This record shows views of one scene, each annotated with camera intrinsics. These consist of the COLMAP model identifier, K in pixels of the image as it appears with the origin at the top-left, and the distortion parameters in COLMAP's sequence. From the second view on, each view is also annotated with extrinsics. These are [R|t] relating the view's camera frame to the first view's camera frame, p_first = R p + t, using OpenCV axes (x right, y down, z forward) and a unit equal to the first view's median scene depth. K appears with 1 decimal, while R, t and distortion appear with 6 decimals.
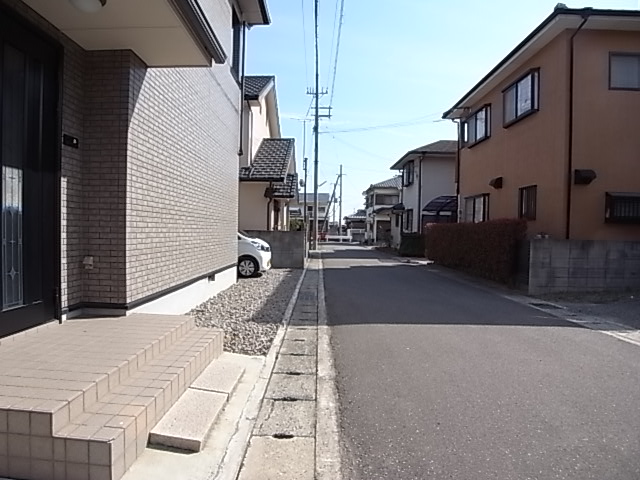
lens RADIAL K [[358.2, 0, 306.7], [0, 358.2, 241.3], [0, 0, 1]] dist [-0.078477, 0.029066]
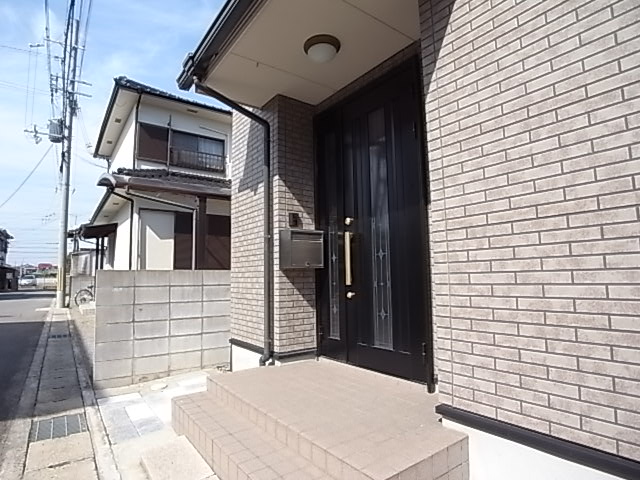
lens RADIAL K [[358.2, 0, 306.7], [0, 358.2, 241.3], [0, 0, 1]] dist [-0.078477, 0.029066]
pose [[-0.794495, -0.065900, -0.603684, -0.001492], [-0.015532, 0.995974, -0.088283, -0.027582], [0.607072, -0.060763, -0.792321, 1.641531]]
